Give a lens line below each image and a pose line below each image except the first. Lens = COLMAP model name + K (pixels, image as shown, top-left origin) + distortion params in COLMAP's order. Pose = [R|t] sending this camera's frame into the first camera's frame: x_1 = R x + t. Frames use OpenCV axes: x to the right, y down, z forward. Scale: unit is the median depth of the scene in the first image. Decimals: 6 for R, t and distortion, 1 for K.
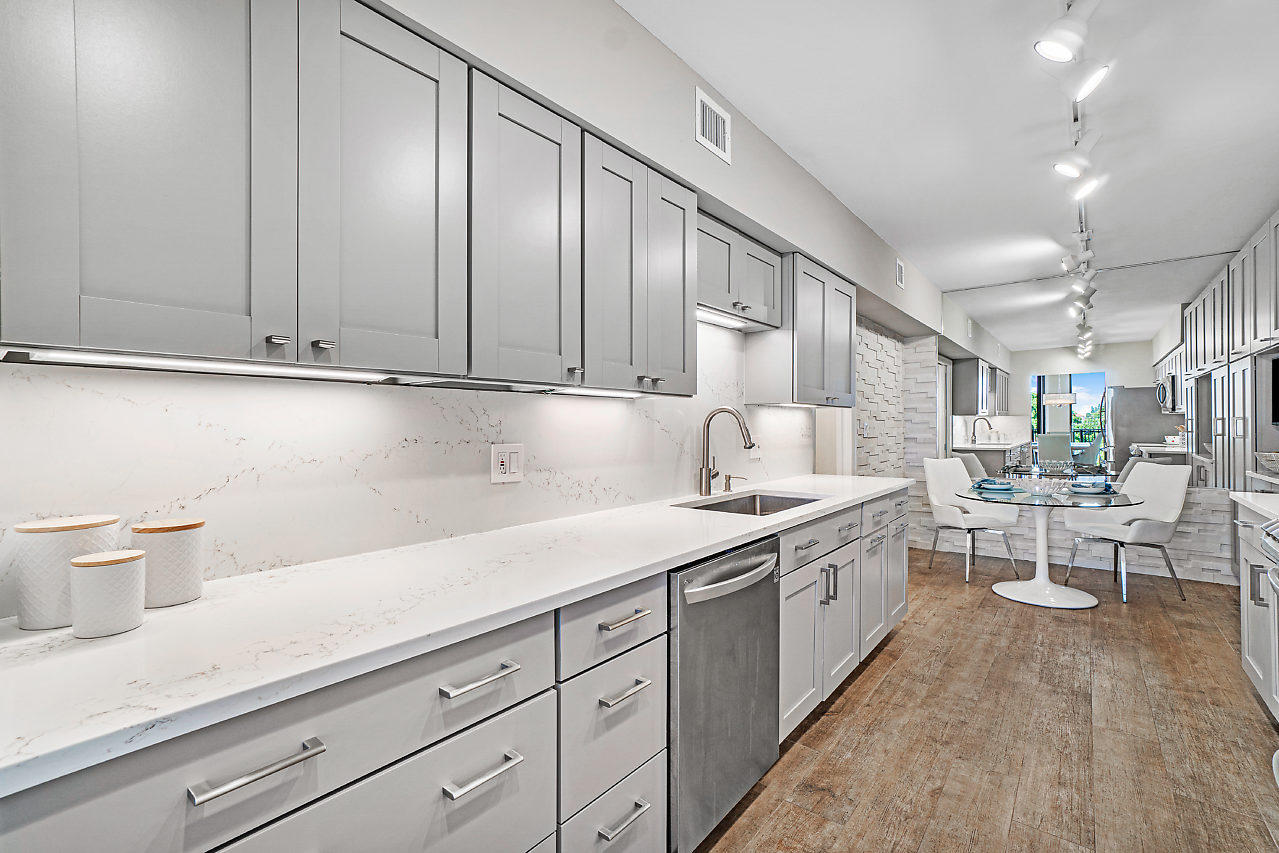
lens RADIAL K [[565.2, 0, 639.5], [0, 565.2, 426.5], [0, 0, 1]] dist [0.001623, 0.000416]
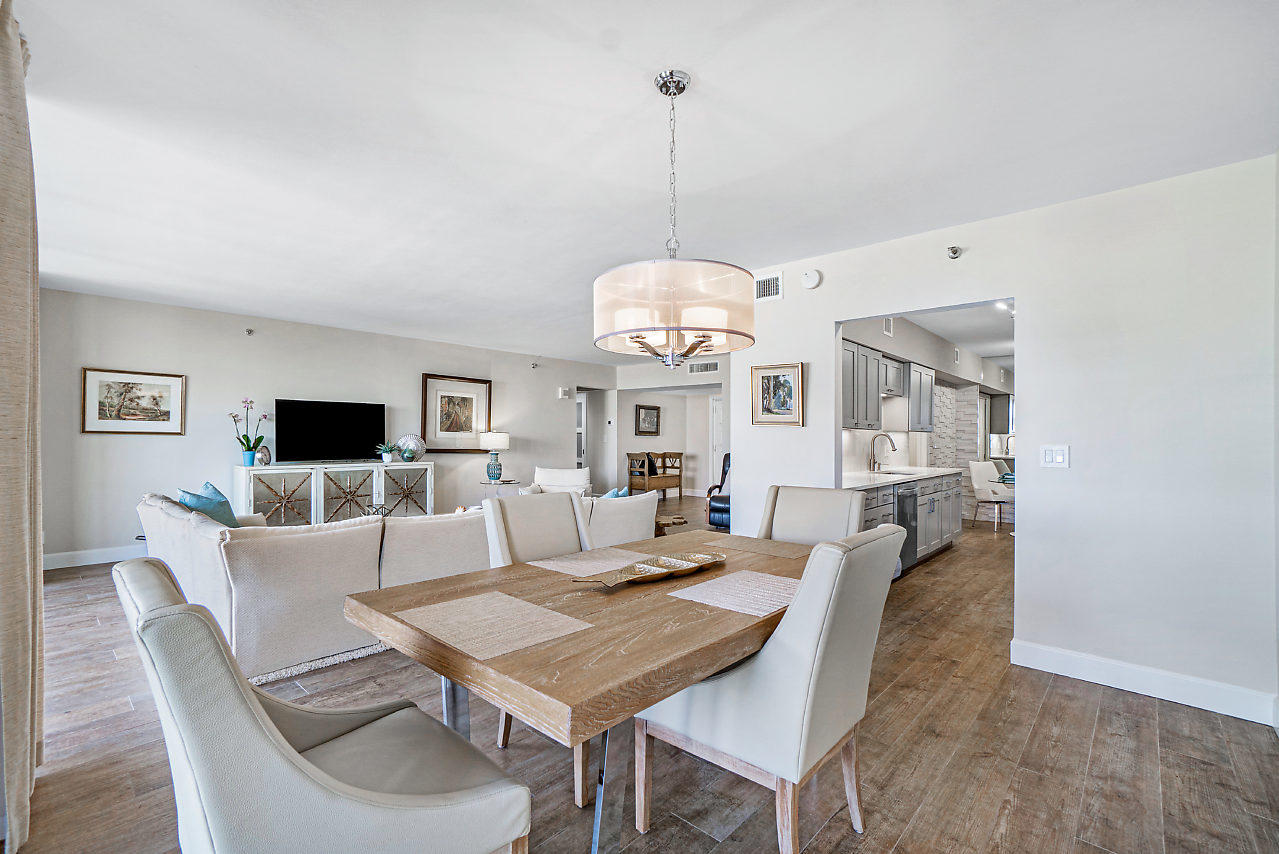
lens RADIAL K [[537.3, 0, 637.4], [0, 537.3, 443.1], [0, 0, 1]] dist [-0.000558, 0.000047]
pose [[0.996606, 0.008703, -0.081863, -0.318171], [-0.008098, 0.999937, 0.007717, -0.000813], [0.081925, -0.007028, 0.996614, -0.609550]]
